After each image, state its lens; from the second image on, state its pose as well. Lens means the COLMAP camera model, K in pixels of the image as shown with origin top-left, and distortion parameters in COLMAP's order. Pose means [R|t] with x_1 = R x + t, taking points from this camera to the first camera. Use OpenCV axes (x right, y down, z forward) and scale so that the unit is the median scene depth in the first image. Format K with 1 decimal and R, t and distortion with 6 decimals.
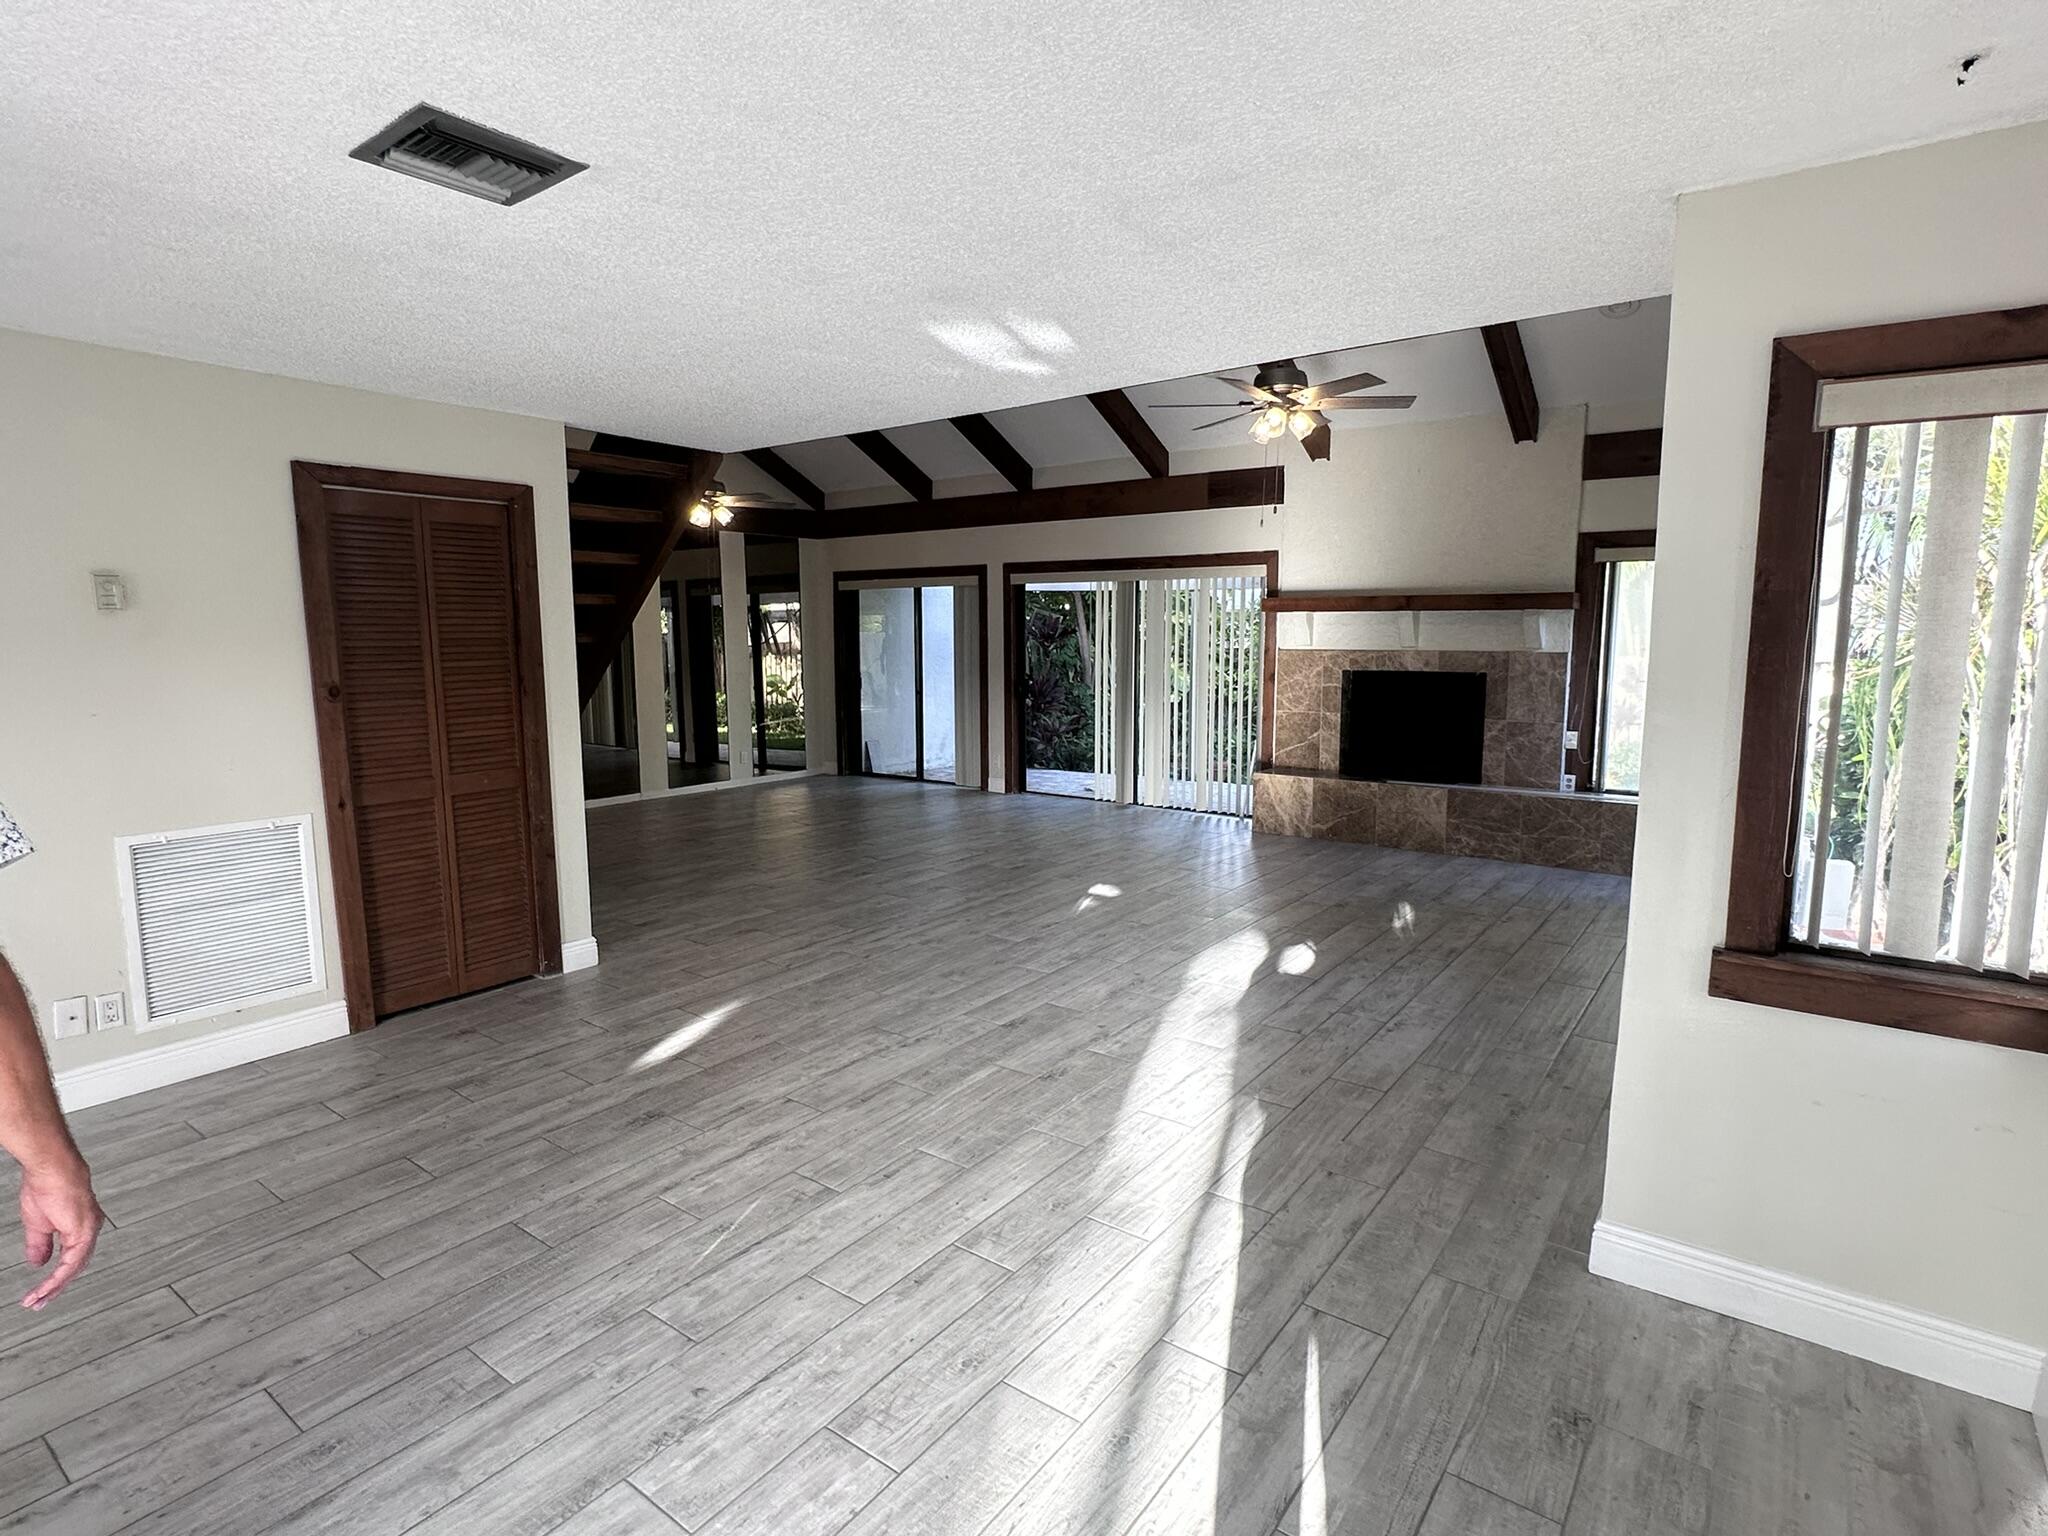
lens RADIAL K [[1053.8, 0, 1020.4], [0, 1053.8, 773.3], [0, 0, 1]] dist [-0.006157, 0.001850]
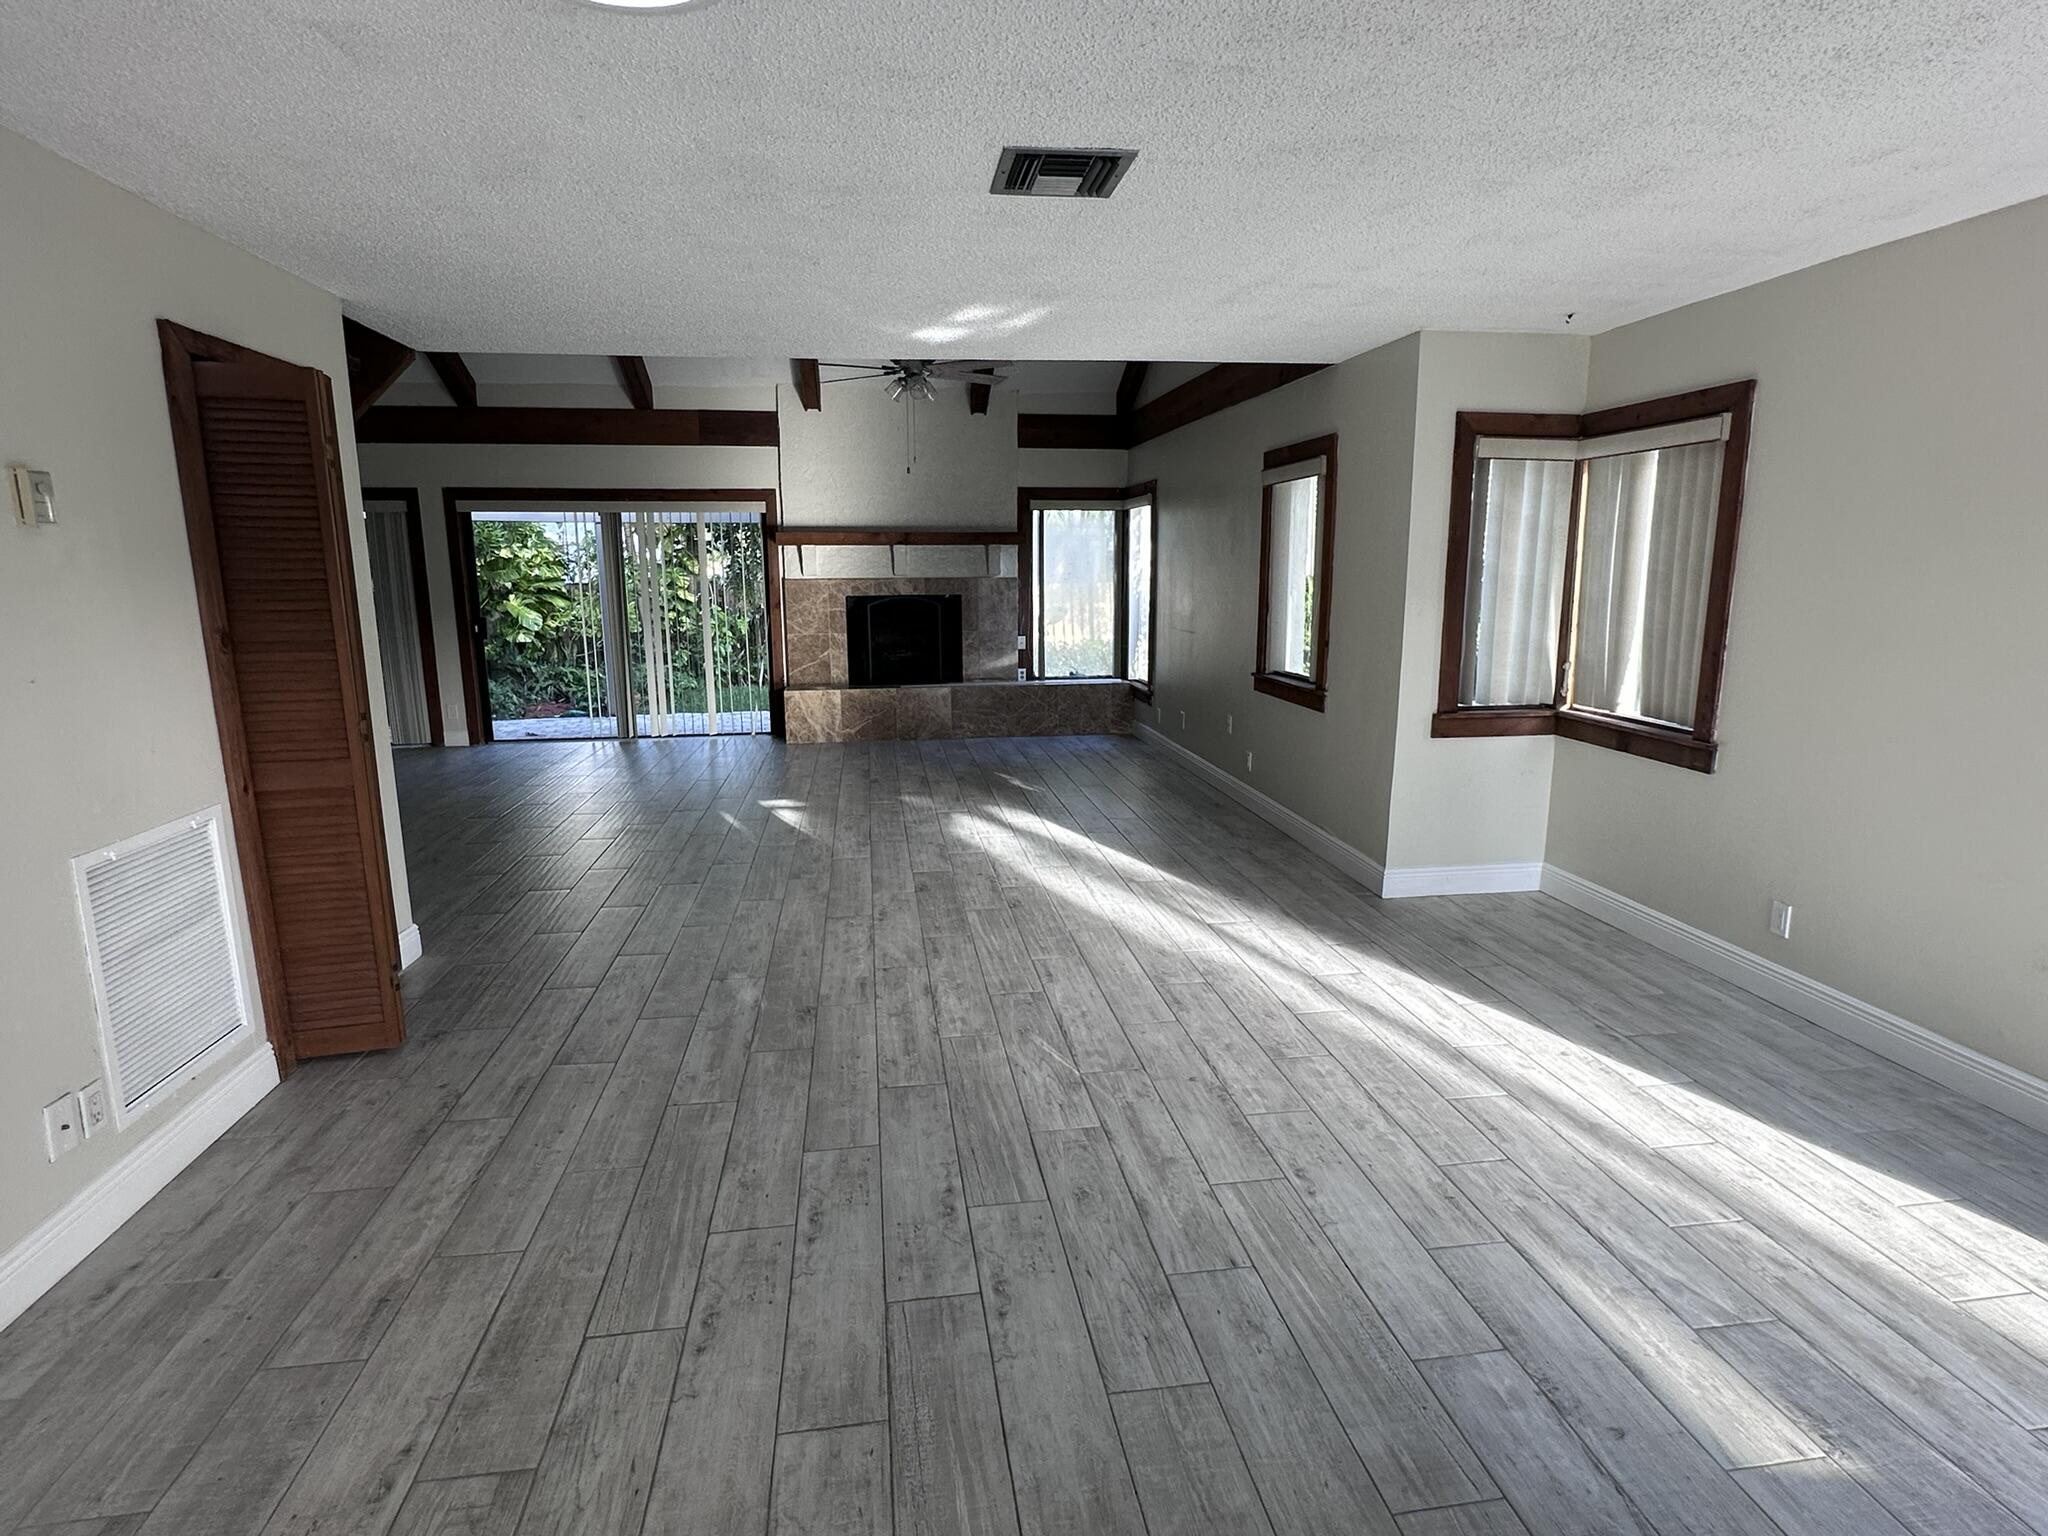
lens RADIAL K [[1053.8, 0, 1014.5], [0, 1053.8, 769.0], [0, 0, 1]] dist [-0.006157, 0.001850]
pose [[0.709851, -0.137743, 0.690753, -0.455158], [0.099991, 0.990466, 0.094754, -0.000110], [-0.697219, 0.001808, 0.716856, 0.040129]]
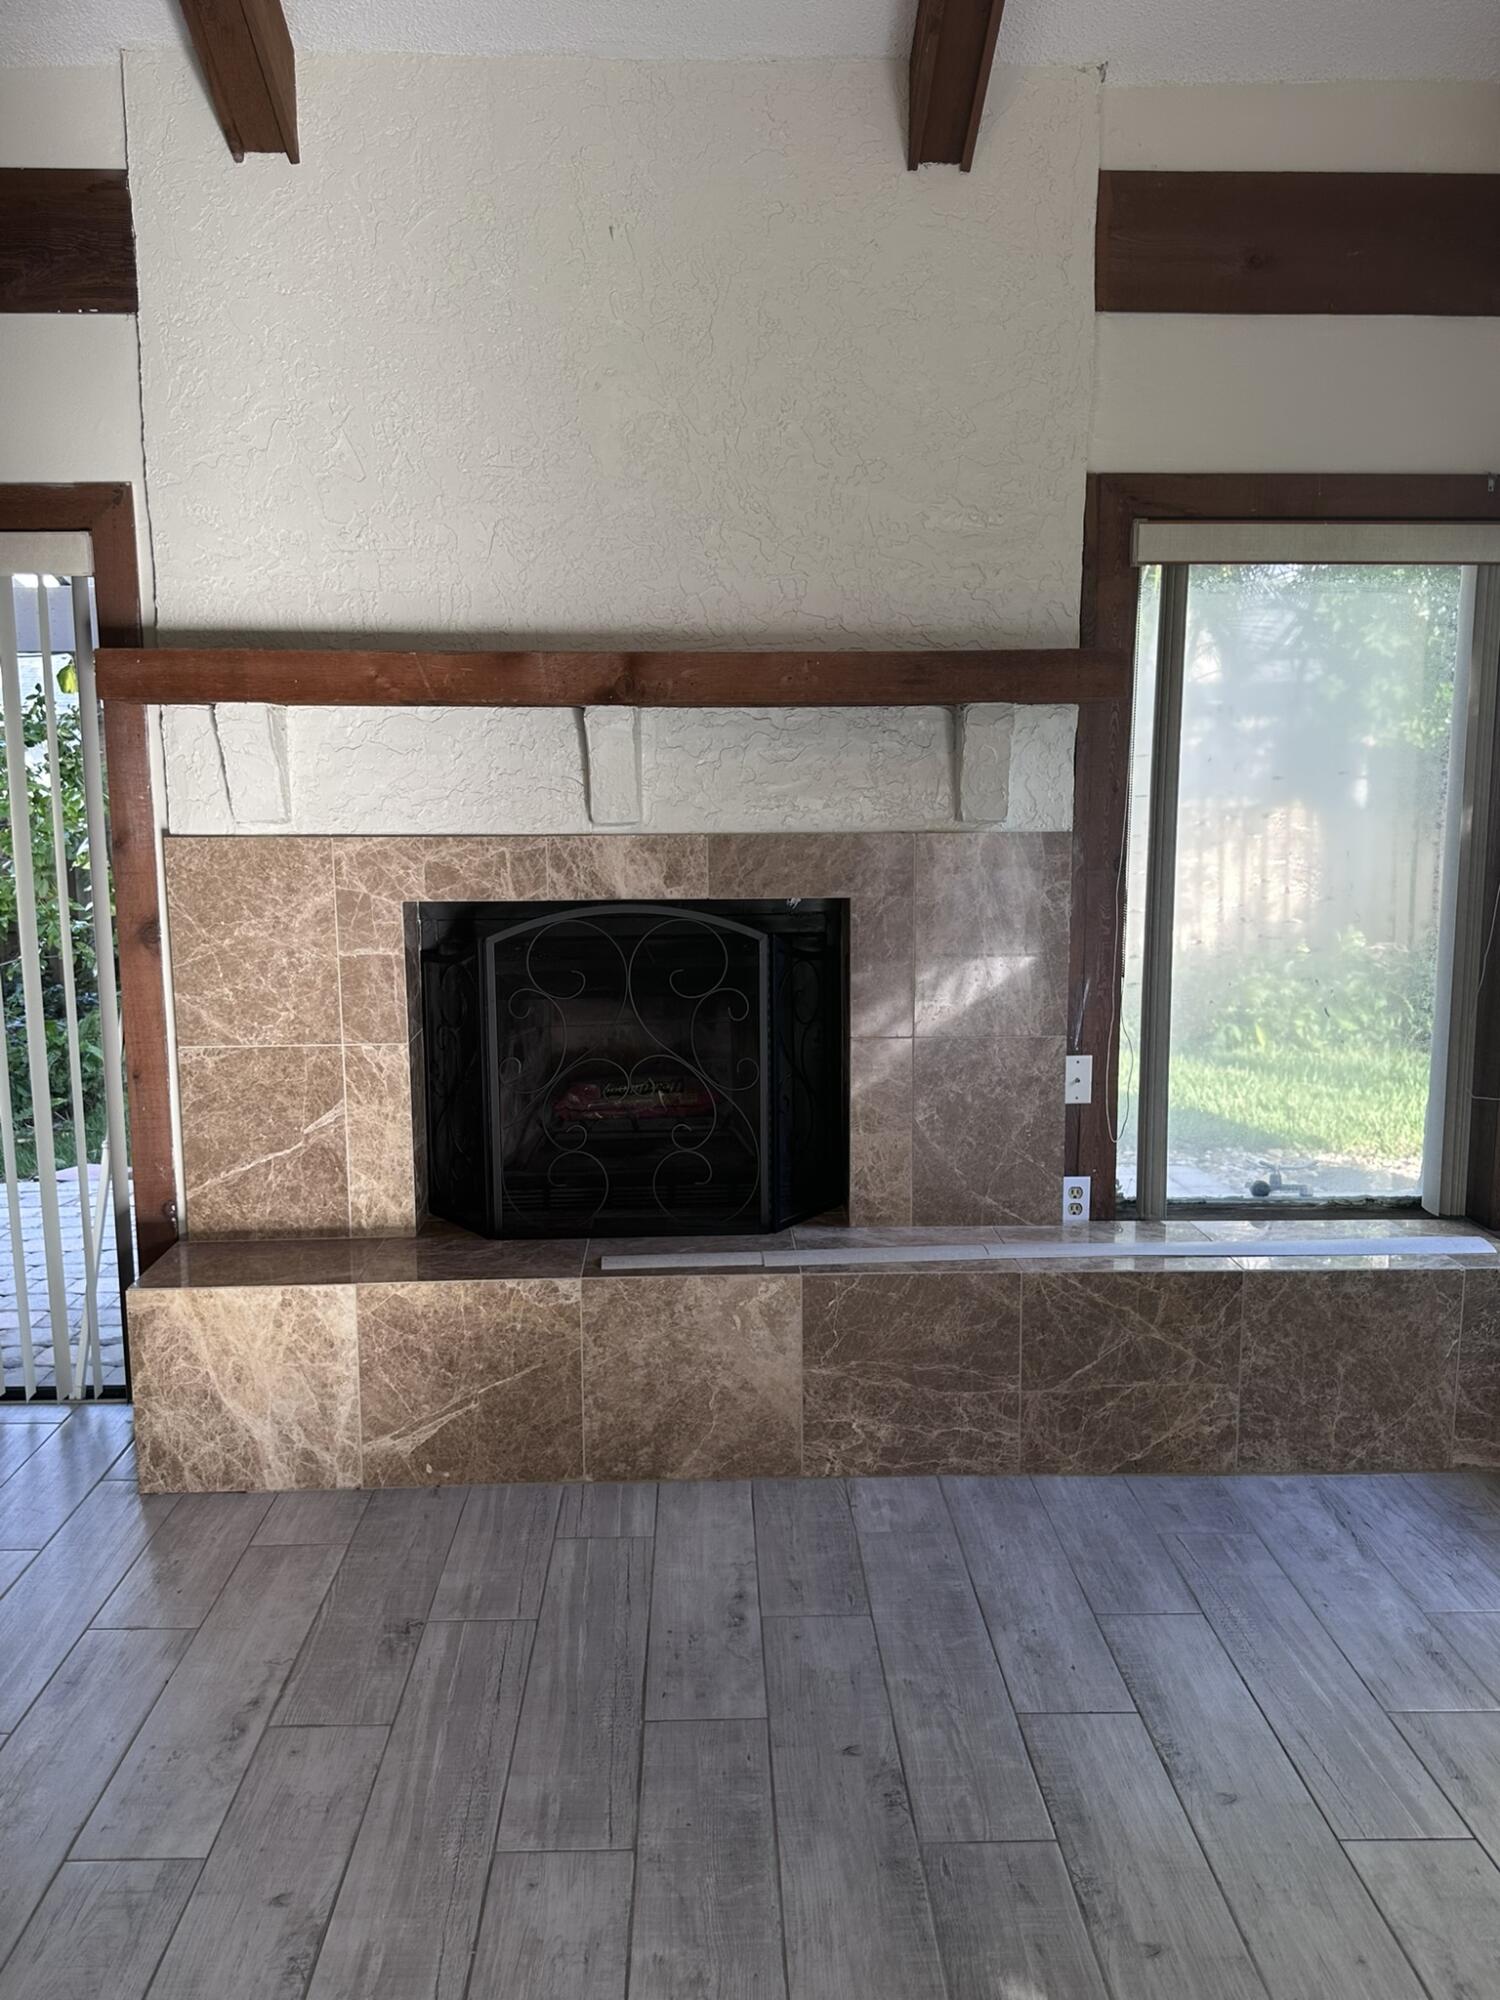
lens RADIAL K [[1570.5, 0, 753.5], [0, 1570.5, 999.4], [0, 0, 1]] dist [0.045443, -0.007250]
pose [[0.782383, -0.094598, 0.615572, 0.121165], [0.086522, 0.995322, 0.042988, -0.093762], [-0.616759, 0.019627, 0.786908, 0.677437]]
